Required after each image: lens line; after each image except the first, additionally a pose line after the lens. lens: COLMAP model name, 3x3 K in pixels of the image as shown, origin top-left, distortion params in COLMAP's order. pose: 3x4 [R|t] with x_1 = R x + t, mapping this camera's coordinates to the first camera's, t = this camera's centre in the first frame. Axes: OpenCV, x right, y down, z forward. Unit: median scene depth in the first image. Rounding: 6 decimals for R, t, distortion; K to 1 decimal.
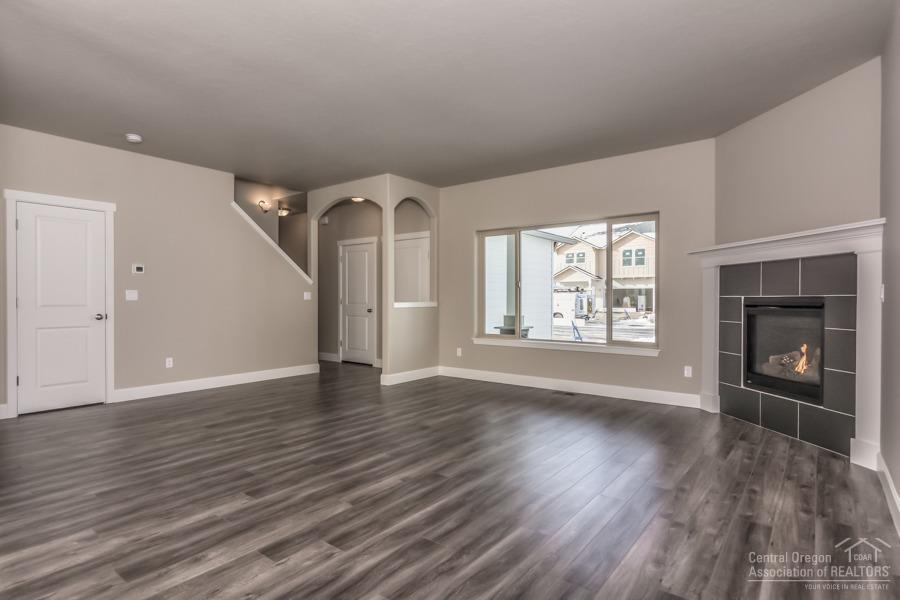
lens RADIAL K [[473.4, 0, 451.7], [0, 473.4, 300.7], [0, 0, 1]] dist [0.000475, -0.001057]
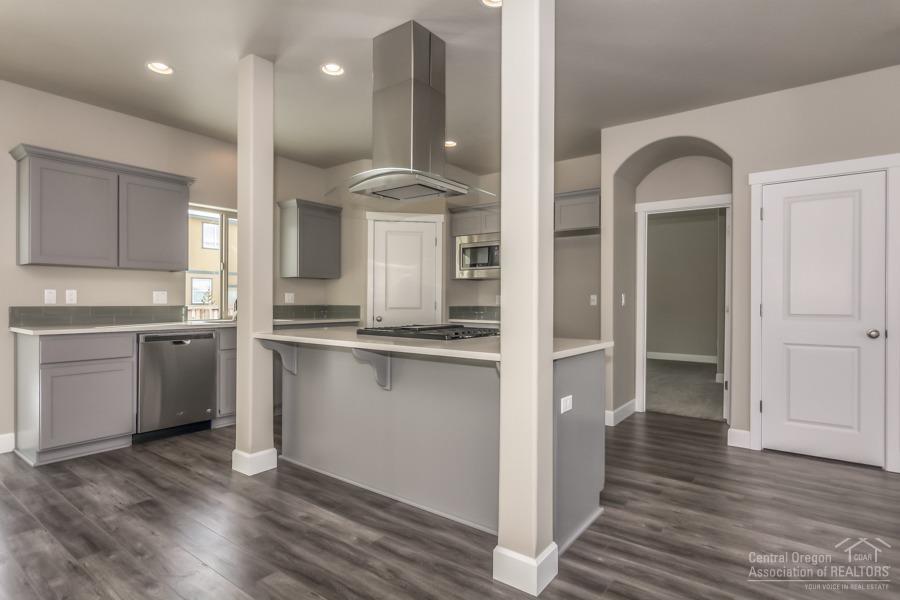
lens RADIAL K [[473.4, 0, 451.7], [0, 473.4, 300.7], [0, 0, 1]] dist [0.000475, -0.001057]
pose [[0.013413, -0.000431, -0.999910, -0.142353], [-0.008911, 0.999960, -0.000550, -0.009079], [0.999870, 0.008918, 0.013408, 0.587684]]
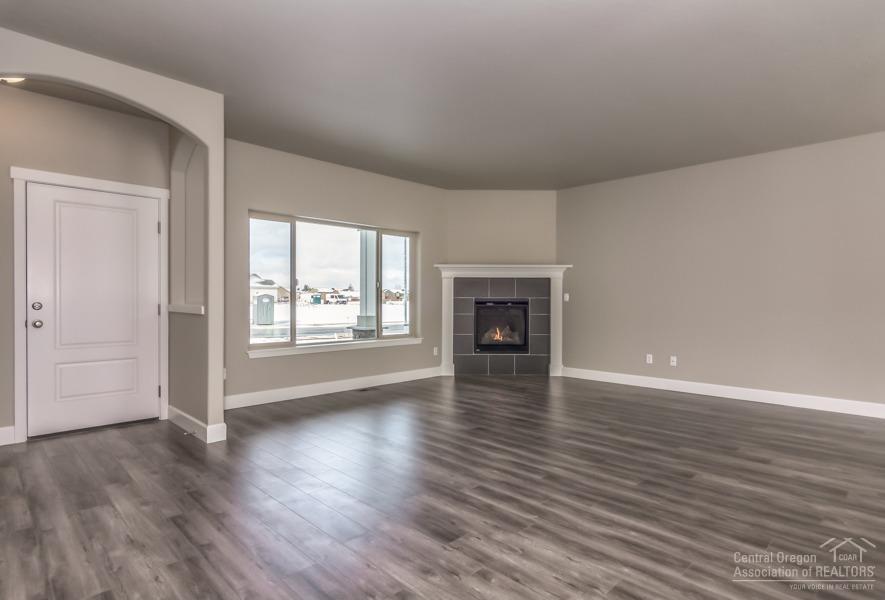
lens RADIAL K [[474.4, 0, 454.2], [0, 474.4, 300.7], [0, 0, 1]] dist [0.001535, 0.000827]
pose [[0.116156, -0.005719, 0.993215, -1.255772], [0.000220, 0.999984, 0.005732, -0.010674], [-0.993231, -0.000447, 0.116155, 1.115834]]
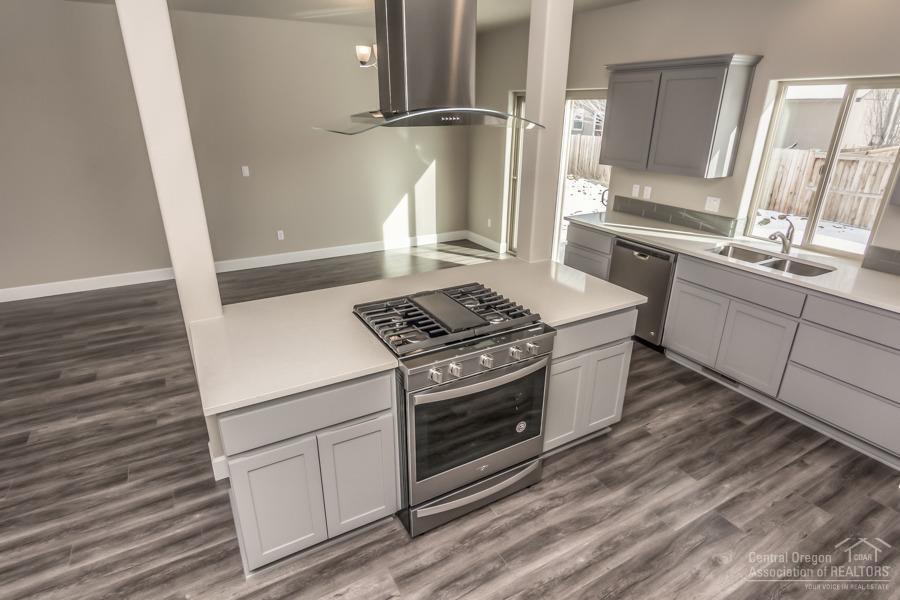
lens RADIAL K [[486.2, 0, 449.1], [0, 486.2, 304.4], [0, 0, 1]] dist [0.000340, -0.000779]
pose [[-0.921788, -0.152899, 0.356272, -1.274188], [-0.007513, 0.925820, 0.377889, -0.220747], [-0.387623, 0.345657, -0.854558, 1.135947]]
